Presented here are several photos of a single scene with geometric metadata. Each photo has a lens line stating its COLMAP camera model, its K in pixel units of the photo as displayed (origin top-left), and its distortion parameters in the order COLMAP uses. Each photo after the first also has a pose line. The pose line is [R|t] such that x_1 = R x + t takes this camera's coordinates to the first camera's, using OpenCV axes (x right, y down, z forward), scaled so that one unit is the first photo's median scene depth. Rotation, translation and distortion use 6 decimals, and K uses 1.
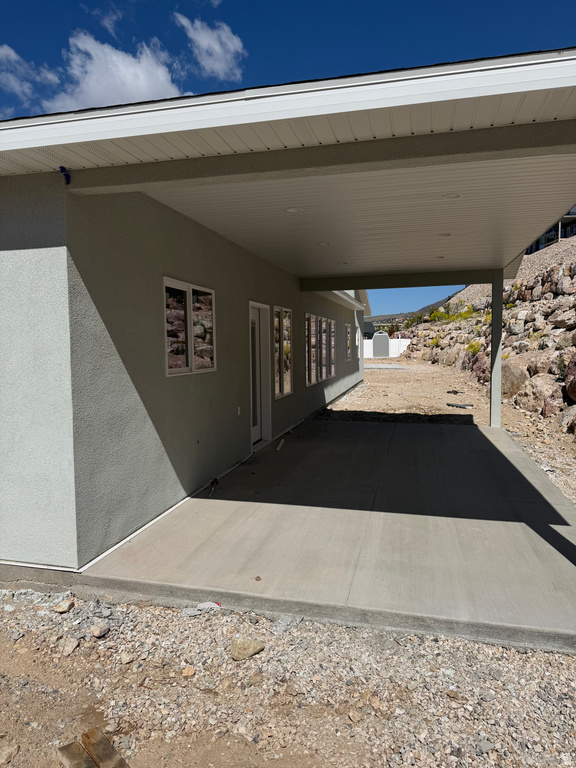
lens RADIAL K [[539.3, 0, 287.2], [0, 539.3, 378.5], [0, 0, 1]] dist [0.008030, -0.012821]
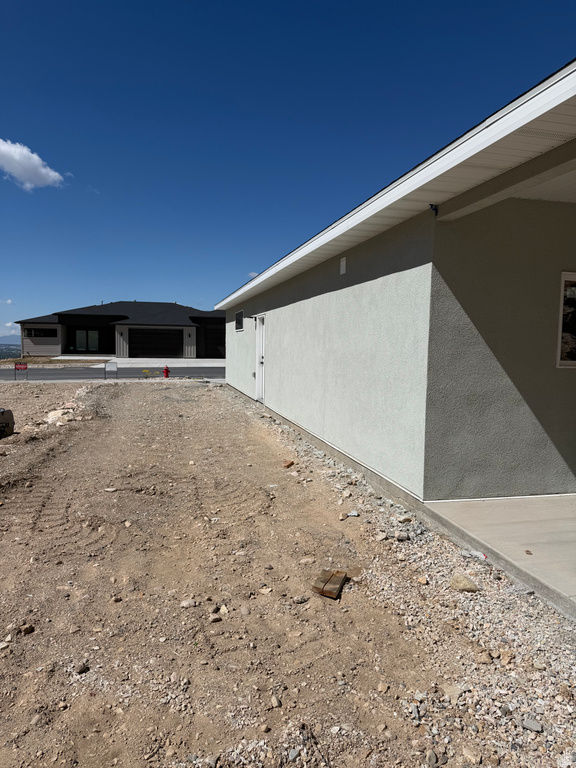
lens RADIAL K [[539.3, 0, 288.4], [0, 539.3, 386.8], [0, 0, 1]] dist [0.008030, -0.012821]
pose [[0.455134, 0.089201, -0.885944, 0.662942], [-0.081142, 0.994985, 0.058495, 0.018445], [0.886718, 0.045264, 0.460089, 0.066923]]
